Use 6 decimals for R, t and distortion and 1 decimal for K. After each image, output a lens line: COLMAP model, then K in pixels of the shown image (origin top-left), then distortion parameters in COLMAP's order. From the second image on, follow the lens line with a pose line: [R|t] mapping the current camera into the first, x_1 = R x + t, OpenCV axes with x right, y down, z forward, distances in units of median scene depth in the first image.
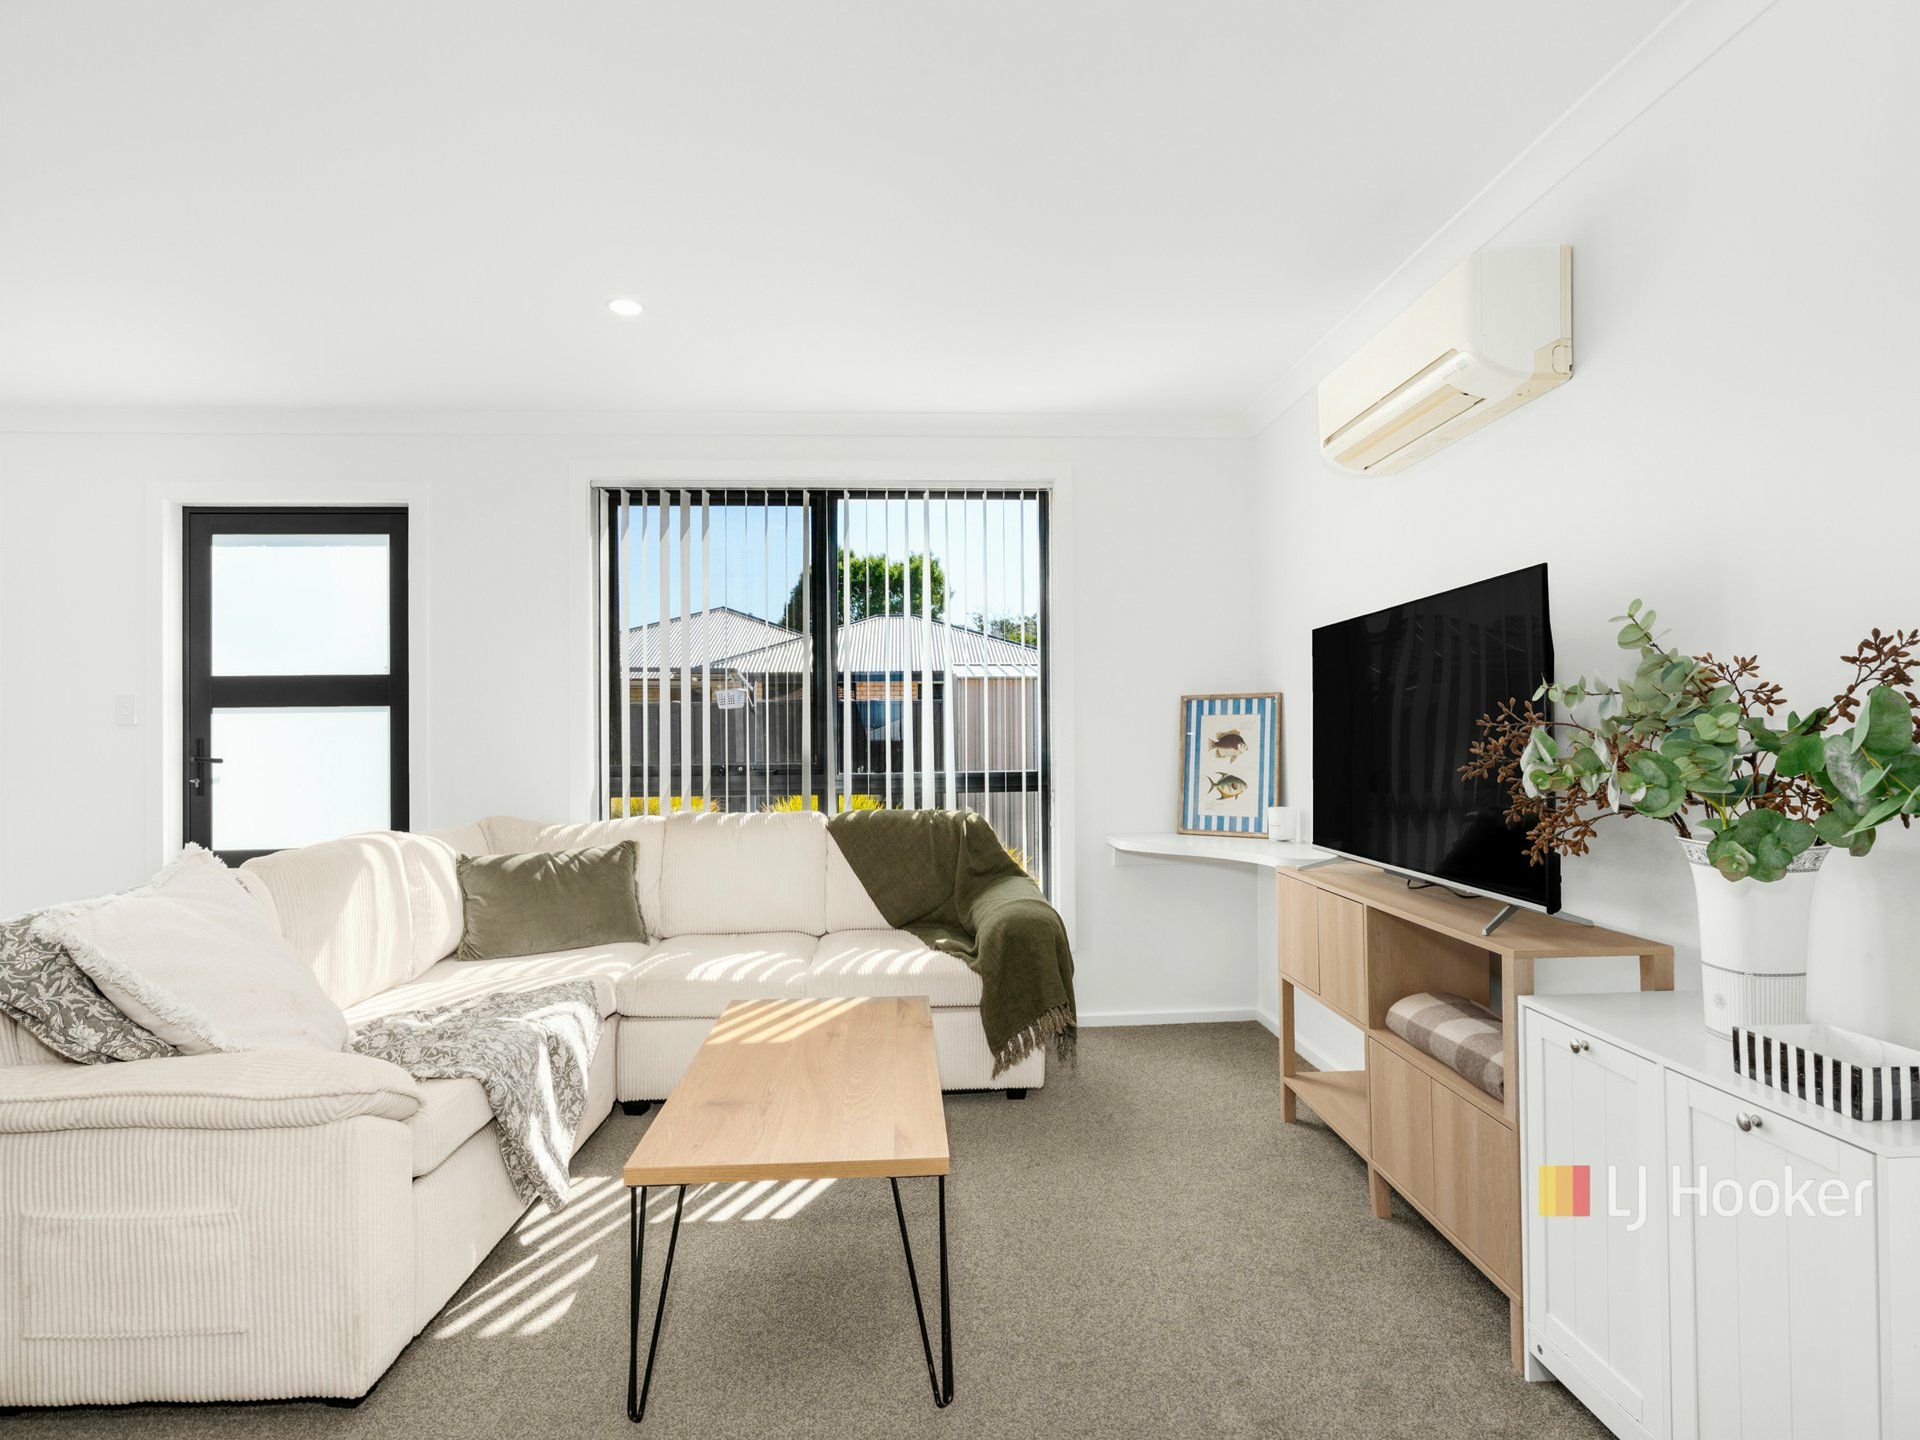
lens RADIAL K [[960.8, 0, 976.7], [0, 960.8, 726.3], [0, 0, 1]] dist [-0.002015, -0.000913]
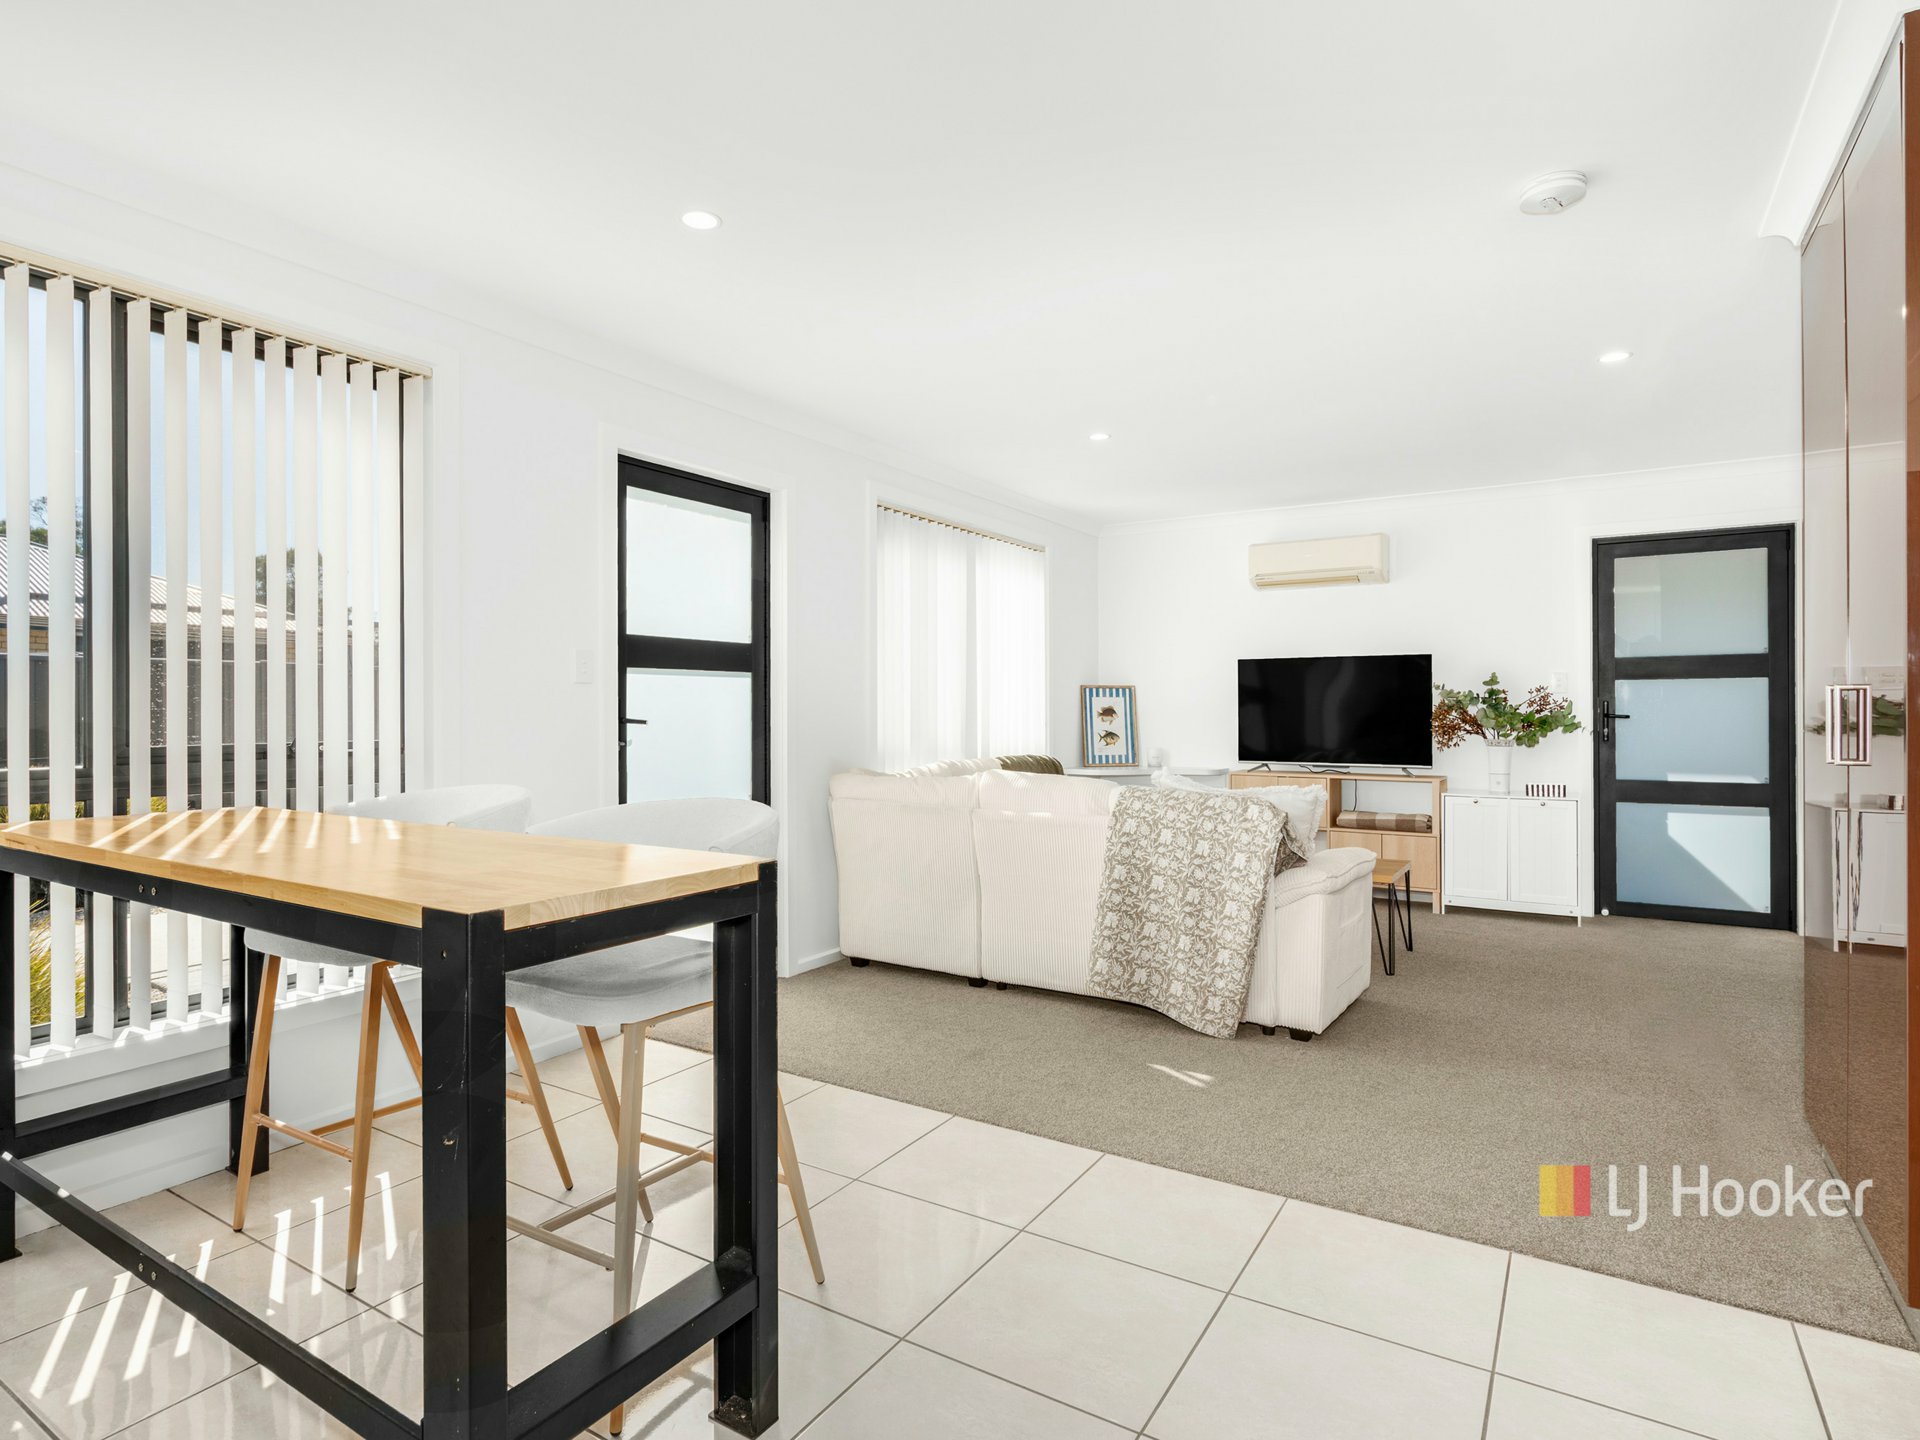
lens RADIAL K [[1014.4, 0, 960.0], [0, 1014.4, 720.0], [0, 0, 1]] dist [-0.001362, -0.000467]
pose [[0.584859, 0.002585, 0.811131, -1.397868], [-0.010756, 0.999932, 0.004568, 0.024122], [-0.811063, -0.011396, 0.584847, 0.142791]]
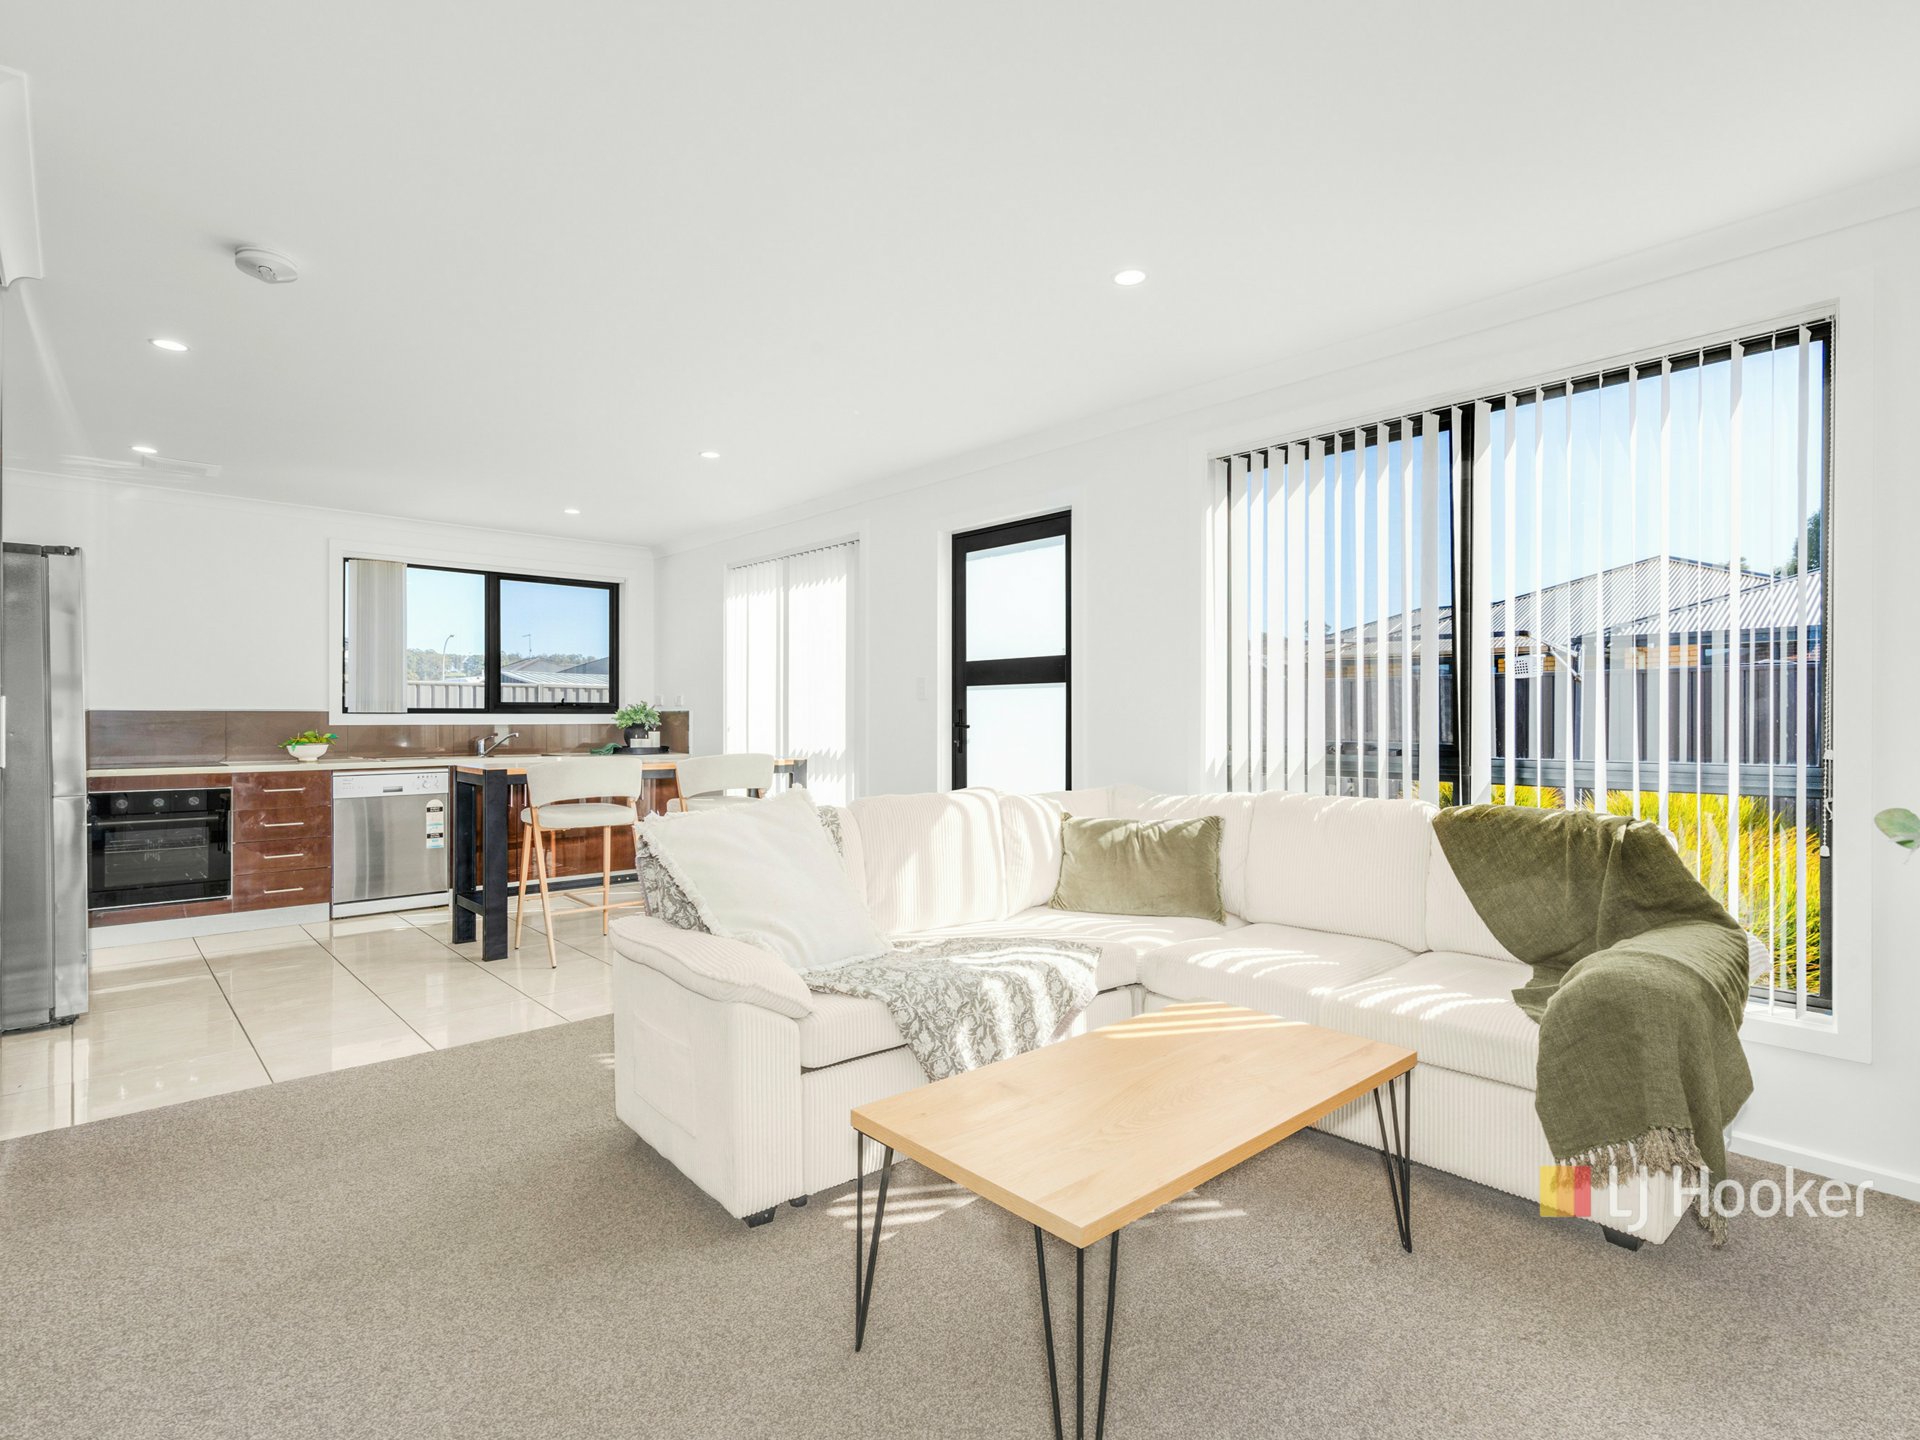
lens RADIAL K [[960.8, 0, 976.7], [0, 960.8, 726.3], [0, 0, 1]] dist [-0.002015, -0.000913]
pose [[0.633311, 0.016901, -0.773713, 0.220553], [0.001642, 0.999730, 0.023182, 0.005035], [0.773896, -0.015952, 0.633112, 0.182303]]
